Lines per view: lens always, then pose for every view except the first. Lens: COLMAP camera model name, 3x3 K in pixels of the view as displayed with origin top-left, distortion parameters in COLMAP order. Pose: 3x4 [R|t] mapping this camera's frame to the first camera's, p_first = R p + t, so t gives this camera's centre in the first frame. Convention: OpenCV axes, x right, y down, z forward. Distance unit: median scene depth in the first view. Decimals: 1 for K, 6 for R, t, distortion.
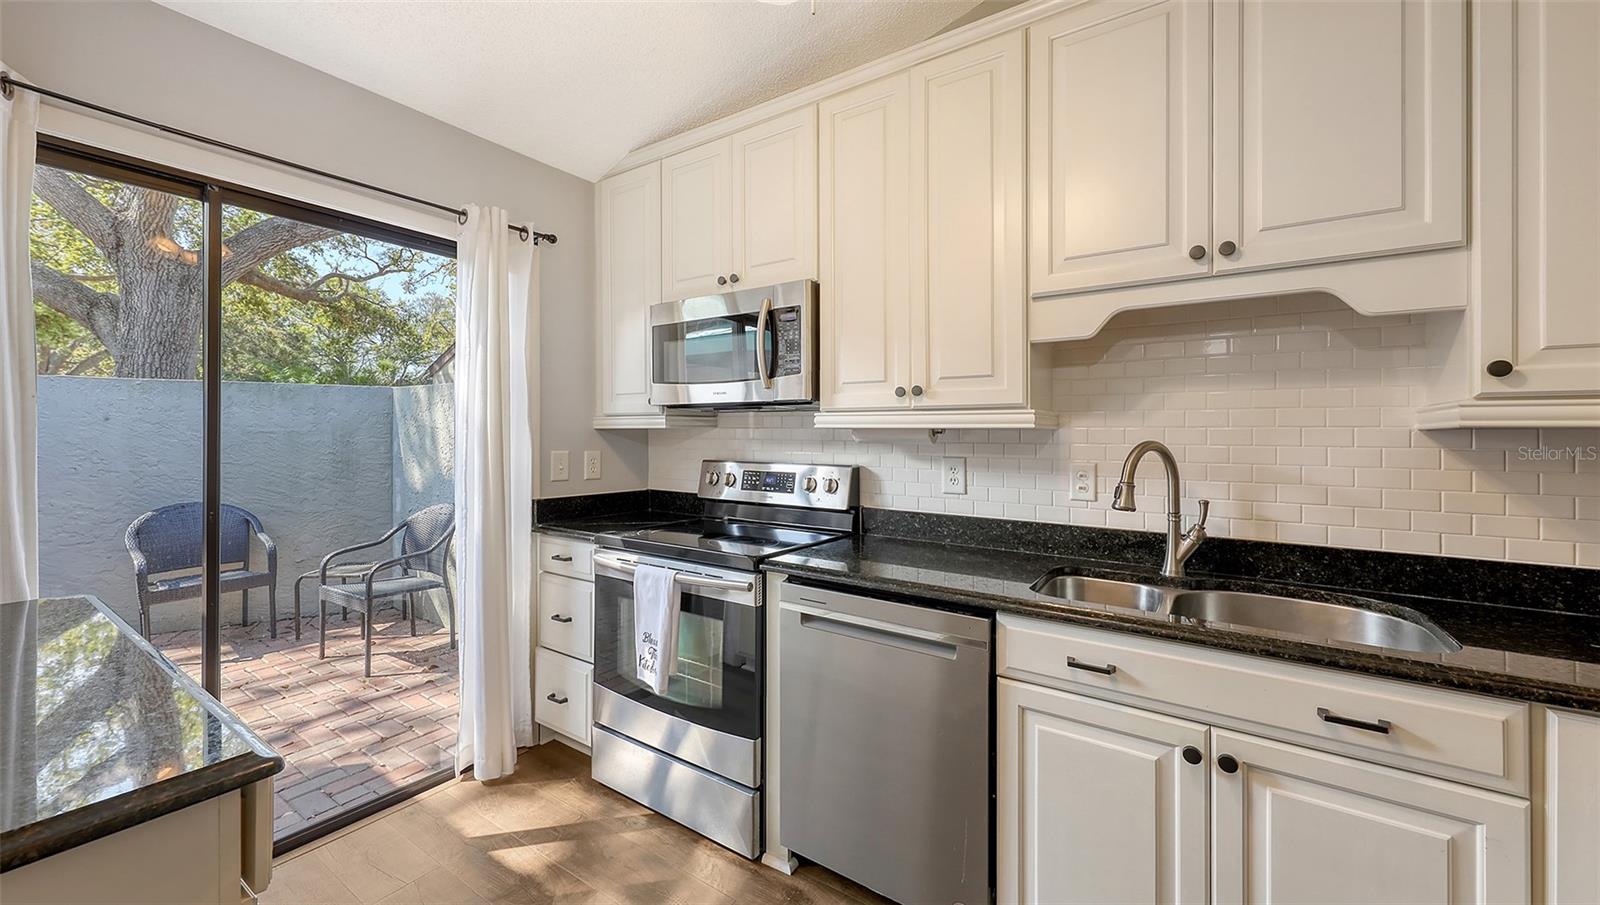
lens RADIAL K [[615.2, 0, 797.0], [0, 615.2, 437.4], [0, 0, 1]] dist [0.025945, 0.000200]
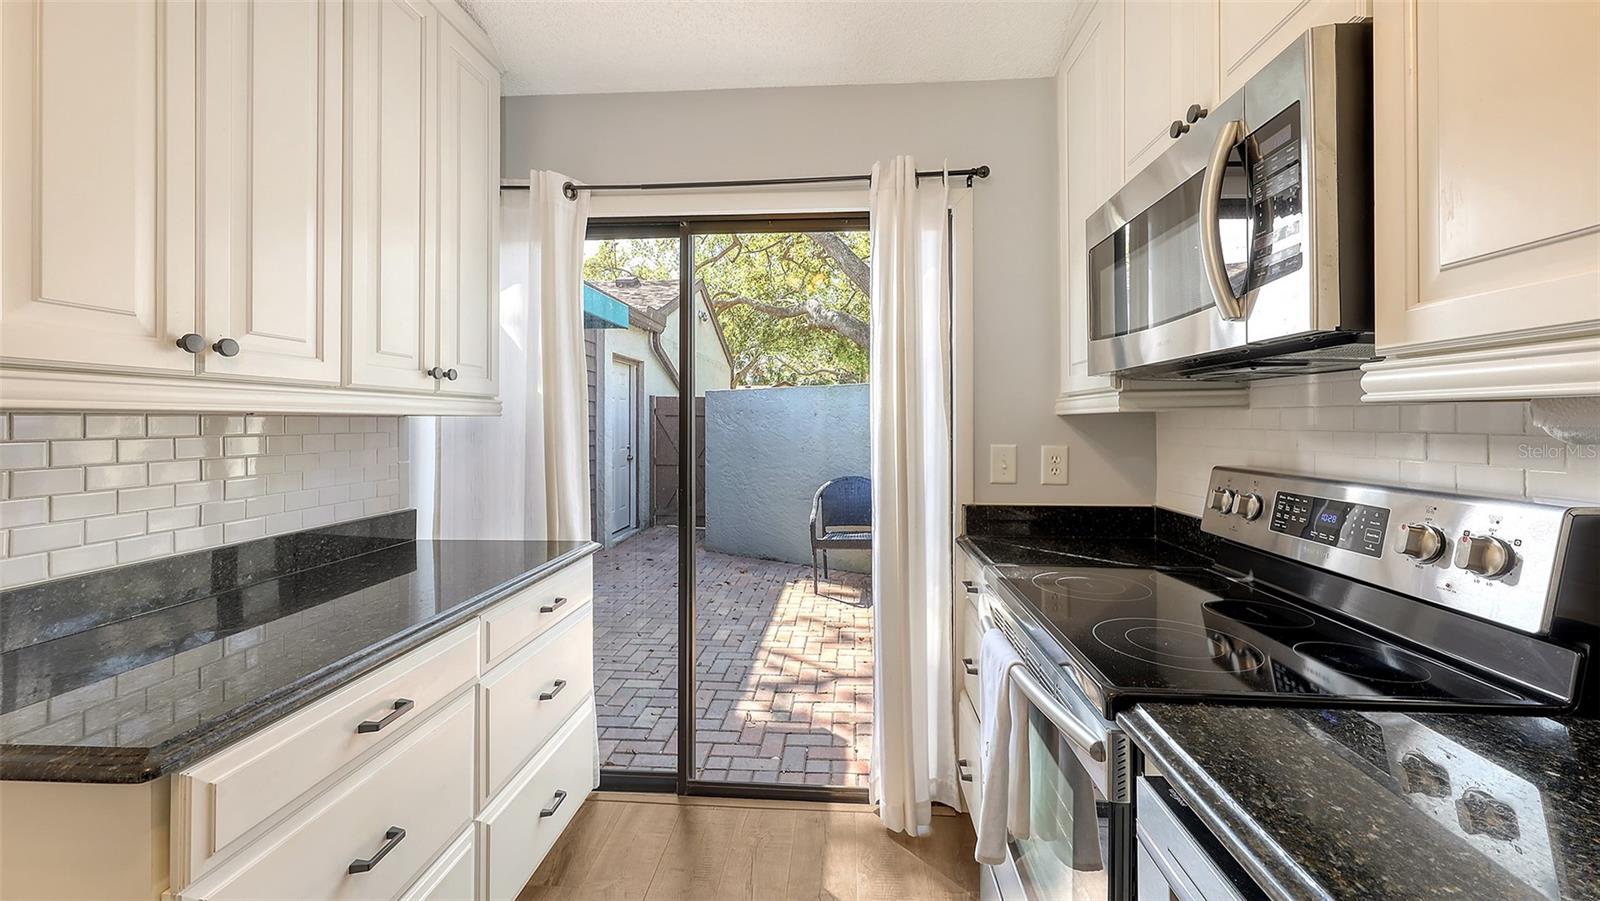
lens RADIAL K [[607.0, 0, 817.1], [0, 607.0, 420.4], [0, 0, 1]] dist [0.011962, 0.000145]
pose [[0.510191, -0.008535, -0.860019, 0.177873], [-0.000804, 0.999946, -0.010401, 0.000738], [0.860061, 0.005999, 0.510156, 0.488892]]
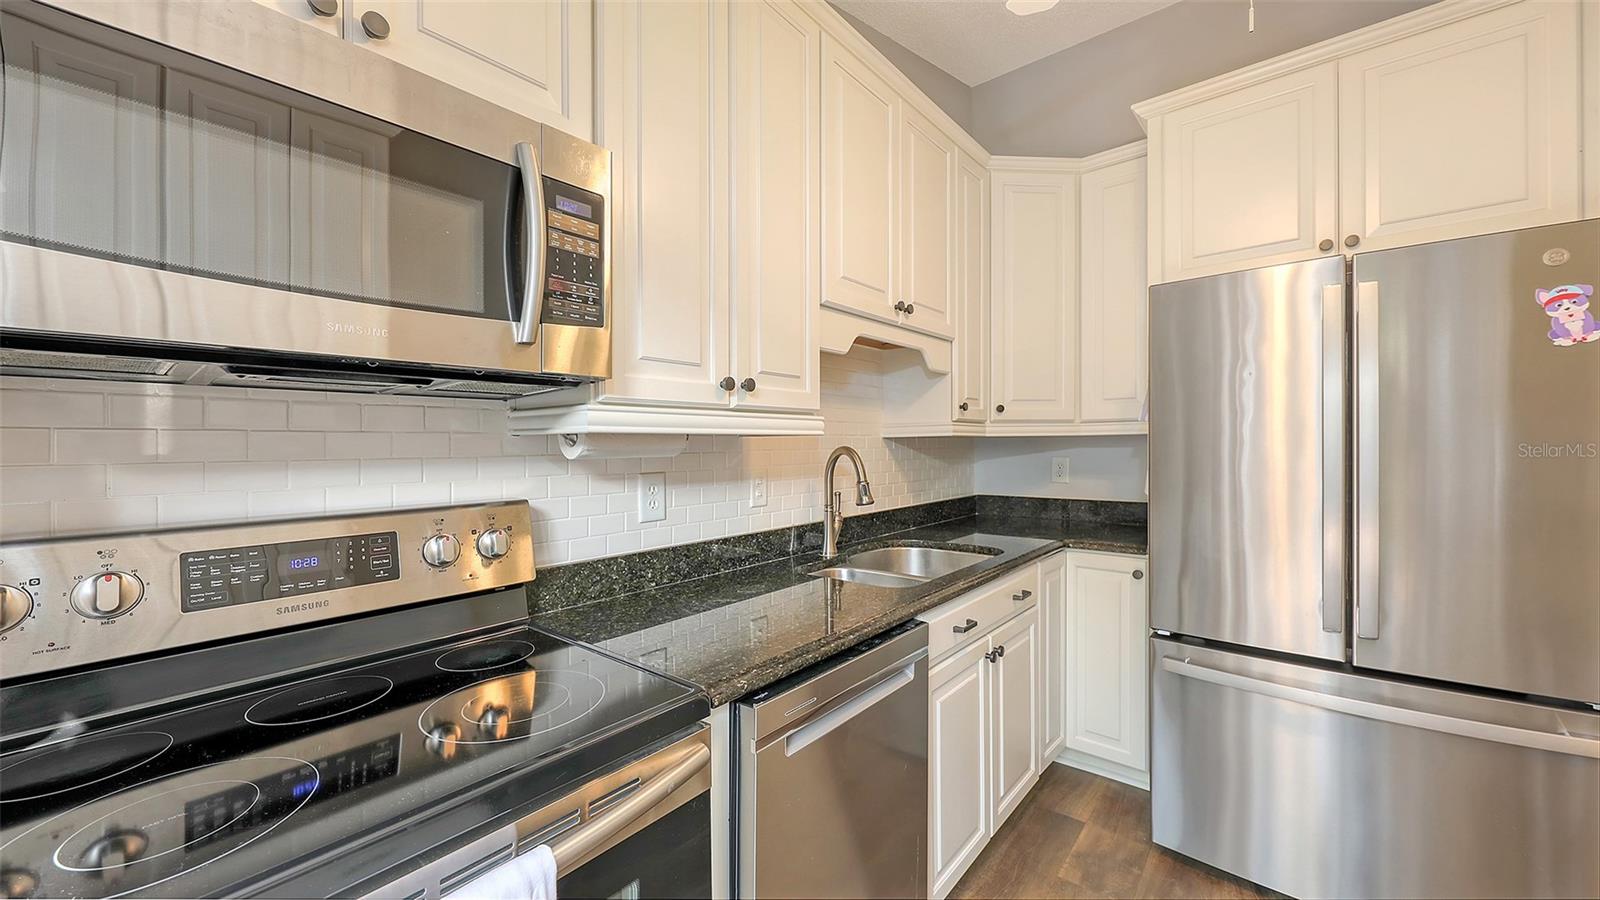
lens RADIAL K [[607.0, 0, 800.8], [0, 607.0, 440.4], [0, 0, 1]] dist [0.011962, 0.000145]
pose [[0.085925, -0.006416, 0.996281, -0.457503], [0.005860, 0.999965, 0.005935, -0.009940], [-0.996284, 0.005328, 0.085959, 0.738787]]
